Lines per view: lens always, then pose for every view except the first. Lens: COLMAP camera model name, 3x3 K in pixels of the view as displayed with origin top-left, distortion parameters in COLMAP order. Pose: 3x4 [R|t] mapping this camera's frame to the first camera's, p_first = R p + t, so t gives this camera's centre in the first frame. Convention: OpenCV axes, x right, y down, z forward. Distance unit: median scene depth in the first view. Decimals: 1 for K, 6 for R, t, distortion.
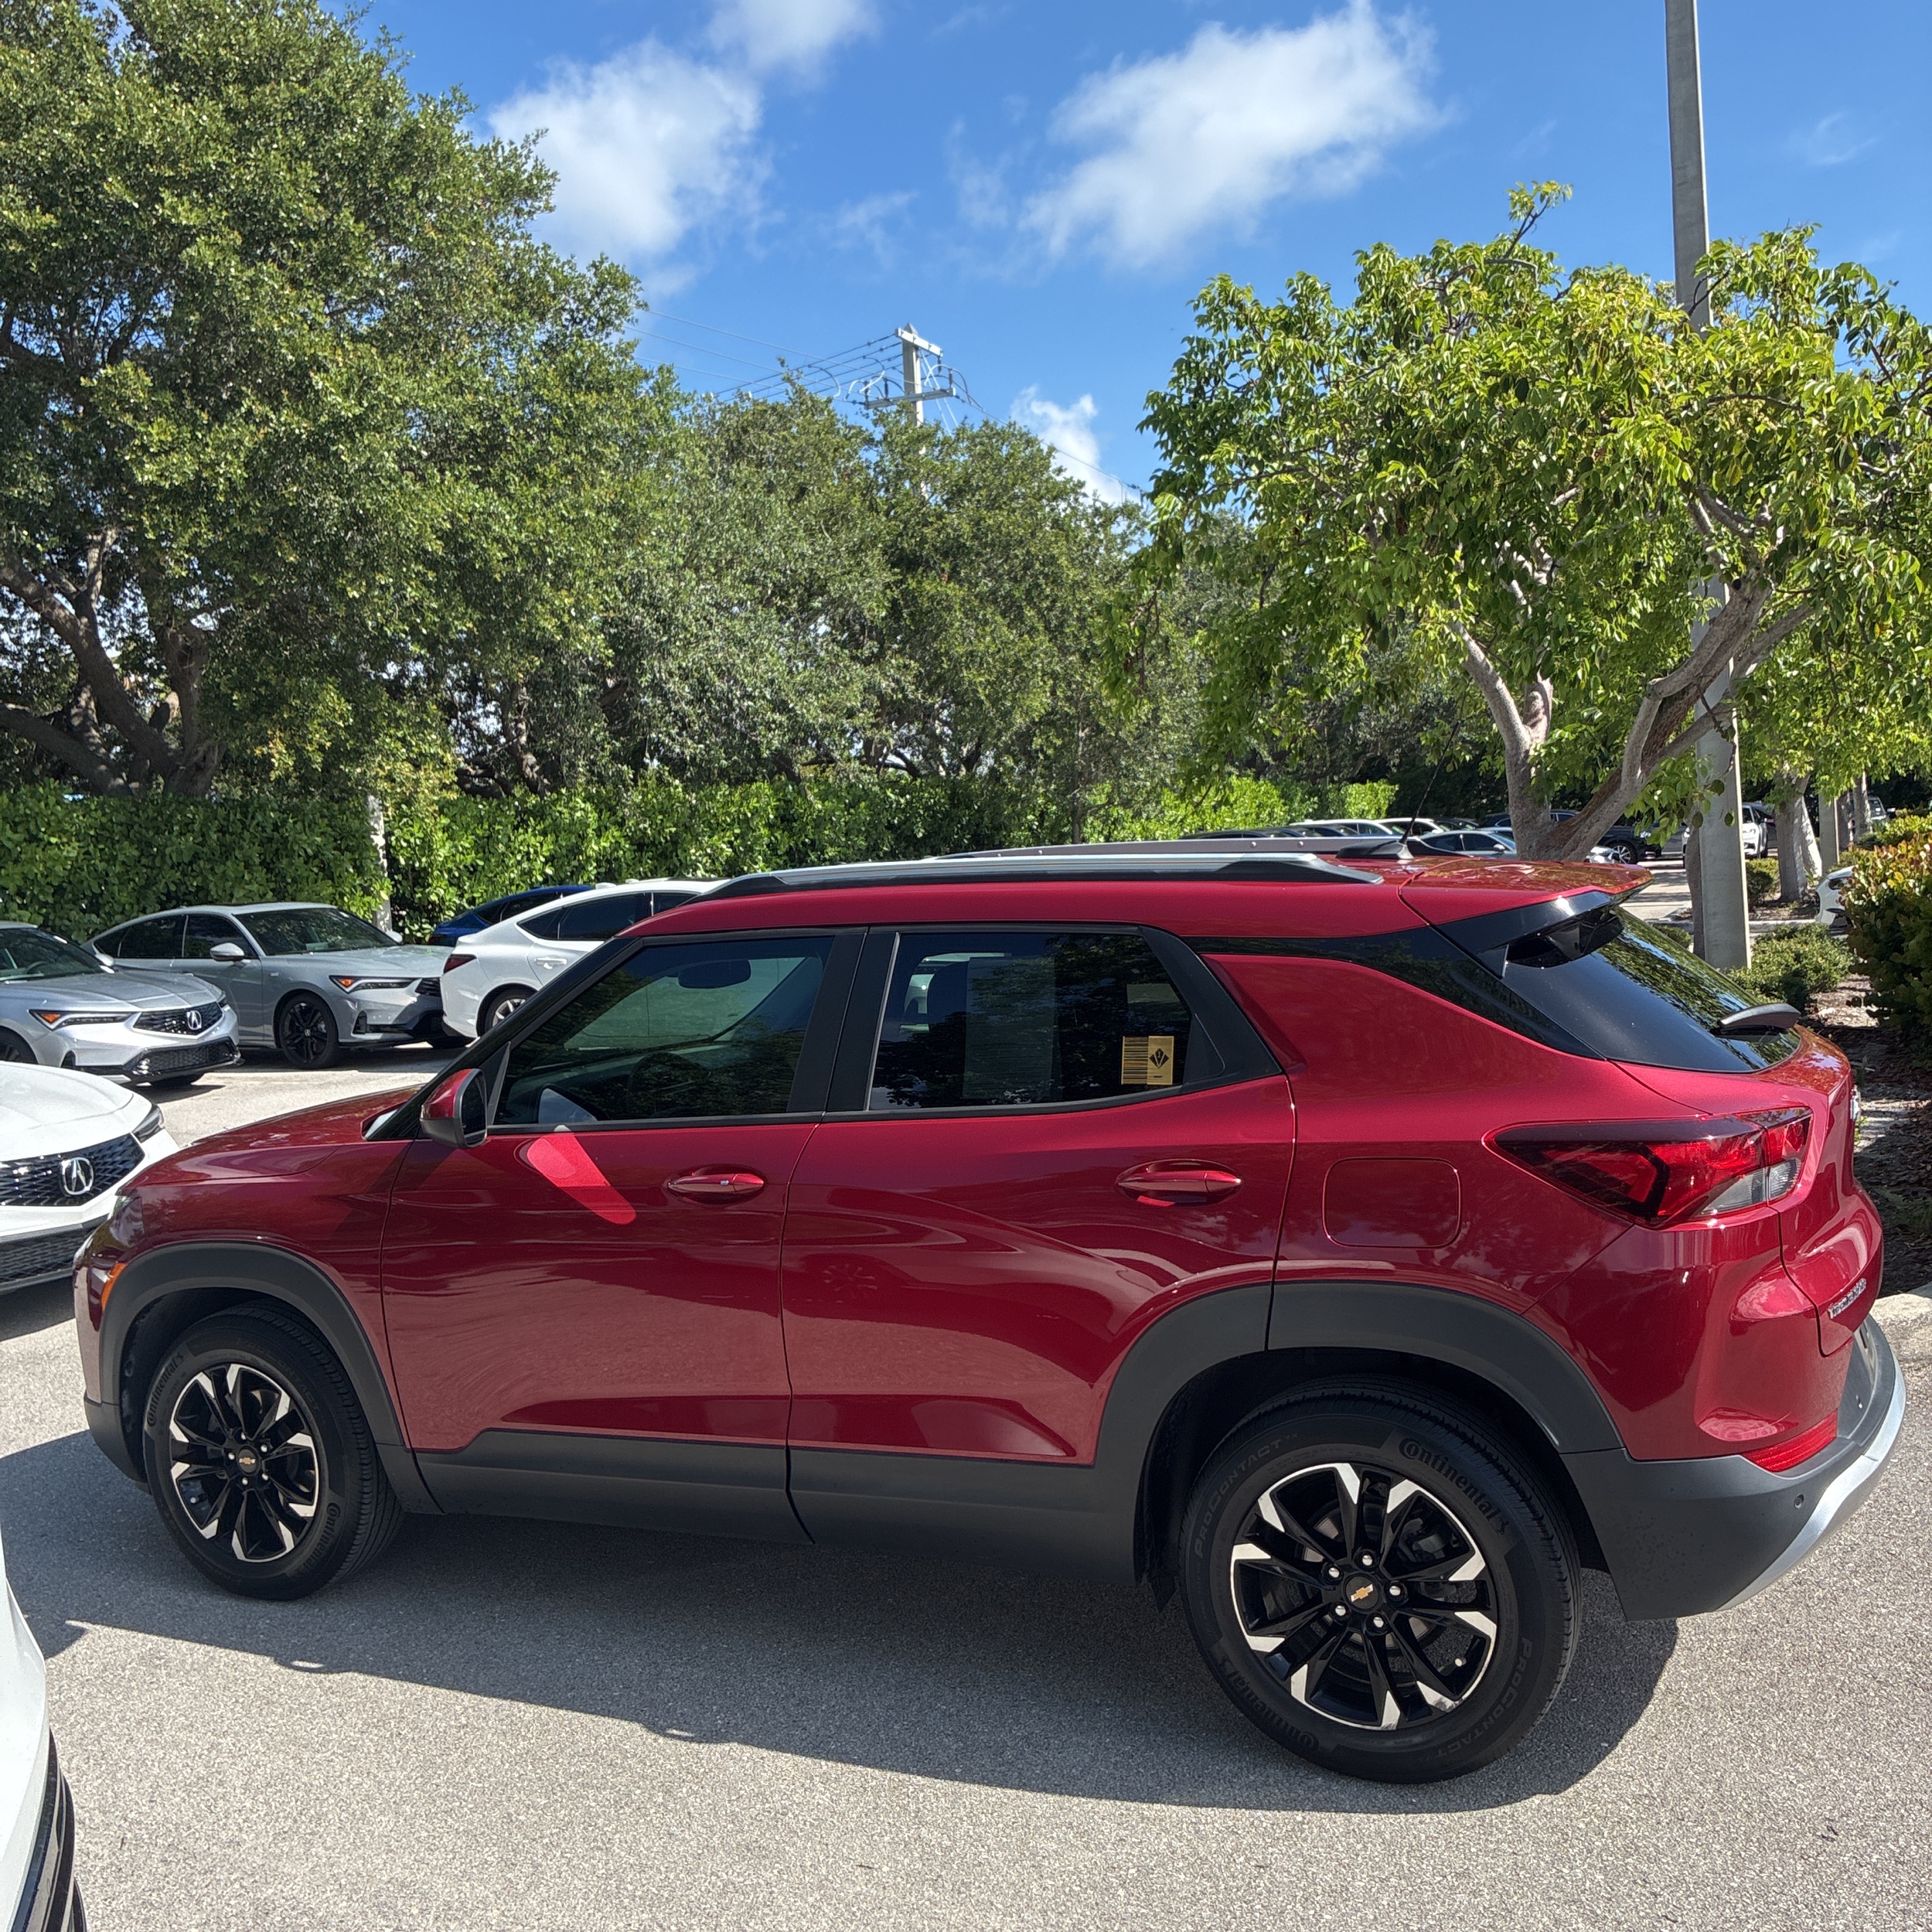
lens RADIAL K [[1950.6, 0, 920.8], [0, 1950.6, 944.2], [0, 0, 1]] dist [0.012606, 0.006975]
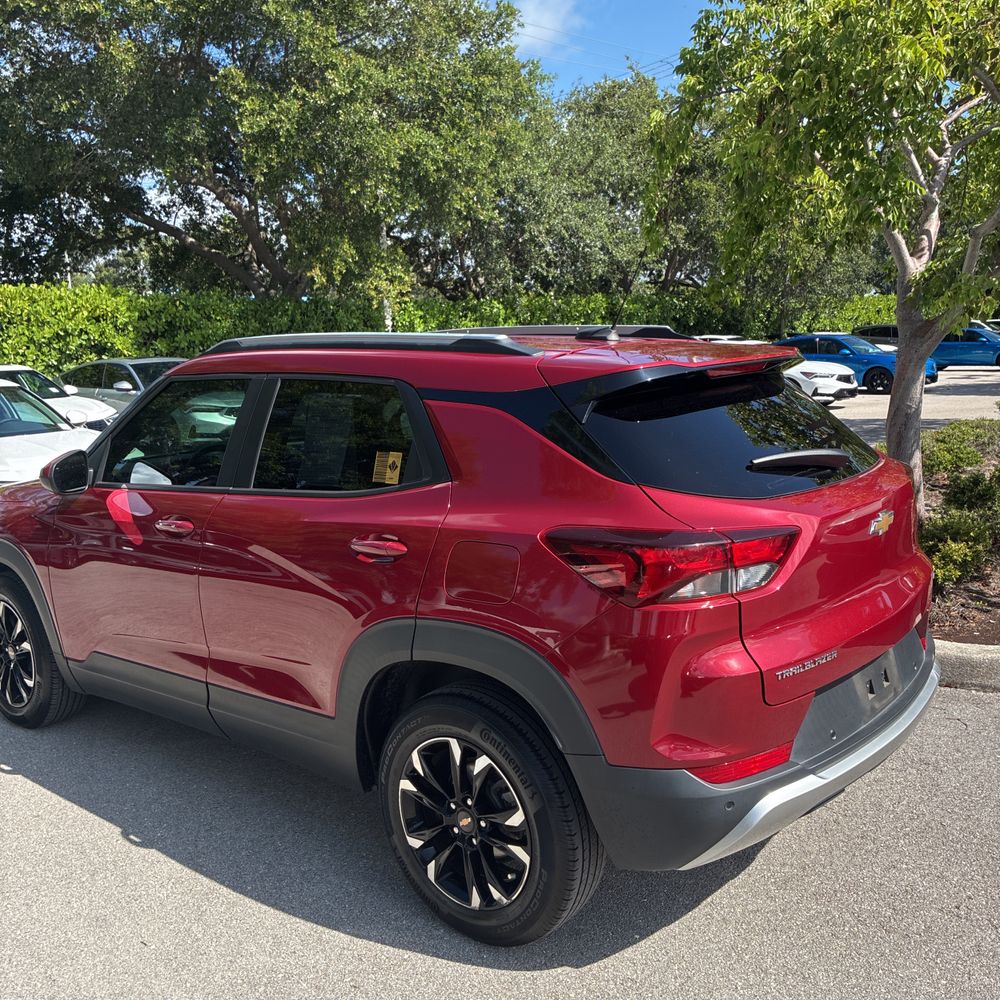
lens RADIAL K [[1004.3, 0, 482.6], [0, 1004.3, 488.7], [0, 0, 1]] dist [0.019427, -0.030966]
pose [[0.969004, 0.057062, -0.240367, 0.066812], [-0.030860, 0.993297, 0.111397, -0.002578], [0.245112, -0.100526, 0.964269, 0.043379]]
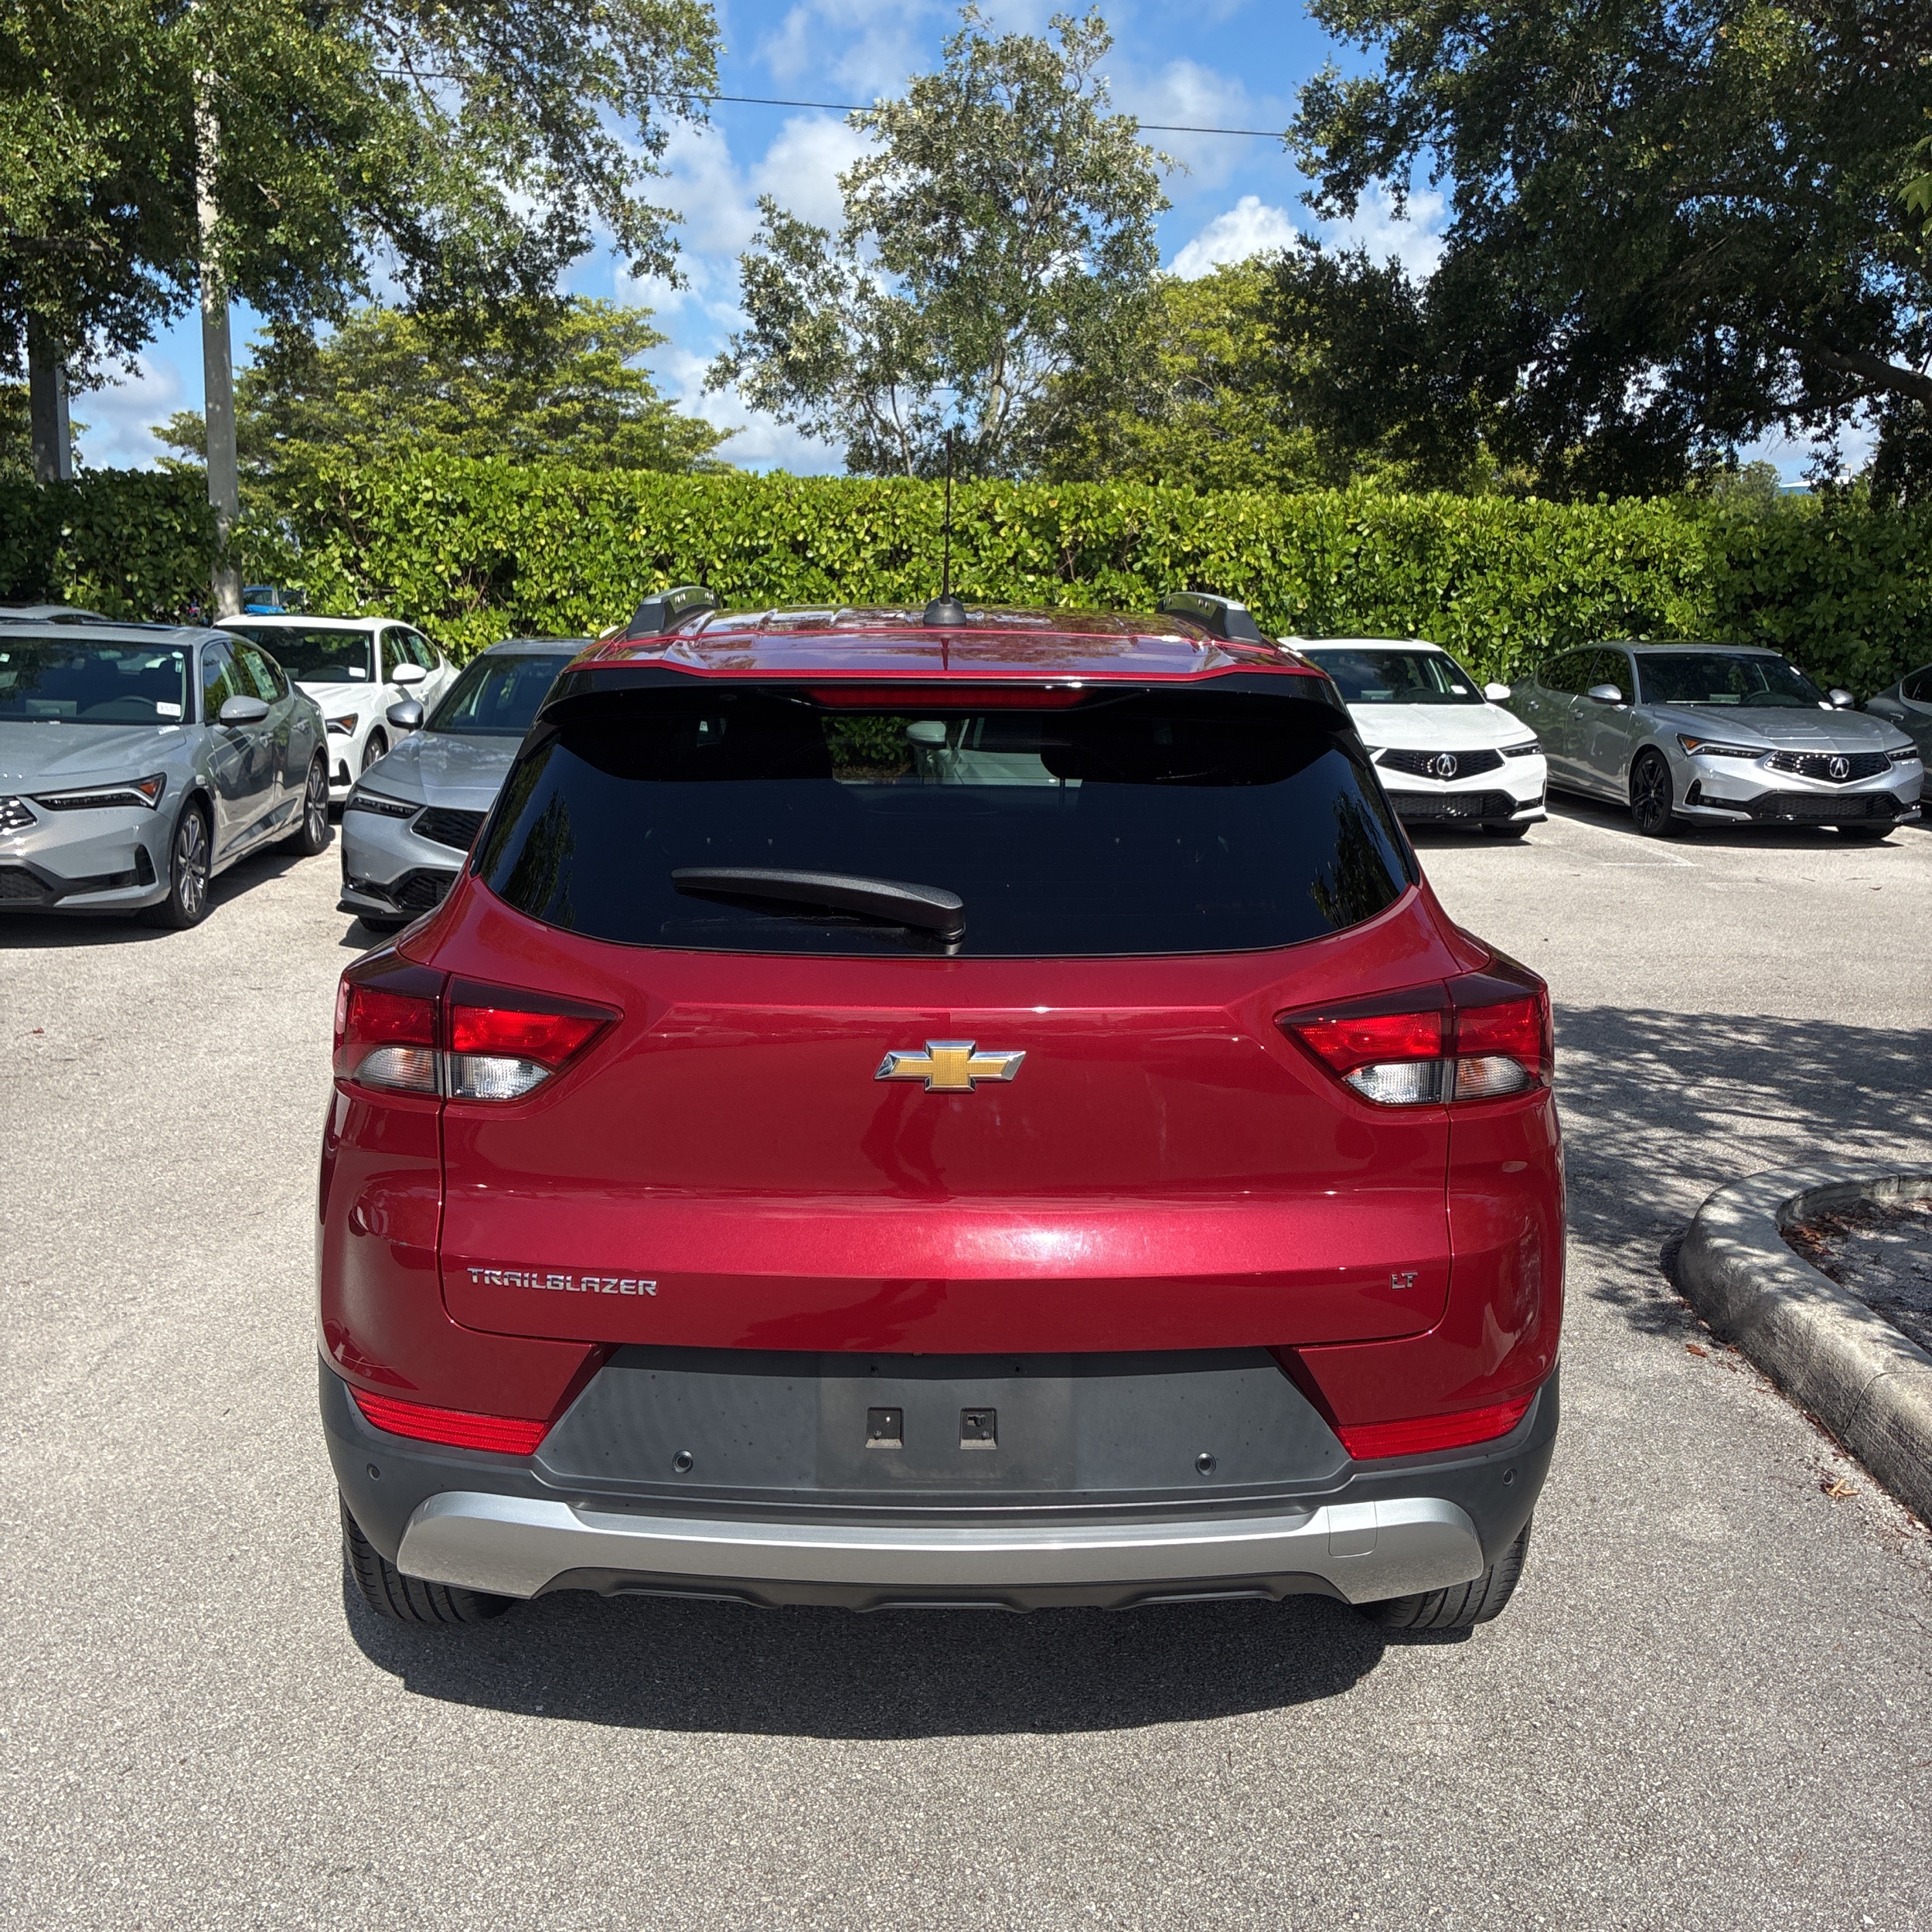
lens RADIAL K [[1942.2, 0, 957.9], [0, 1942.2, 937.4], [0, 0, 1]] dist [0.015334, -0.013485]
pose [[0.443209, 0.208750, -0.871774, 0.178833], [-0.089676, 0.977954, 0.188583, -0.012959], [0.891922, -0.005404, 0.452158, 0.131767]]
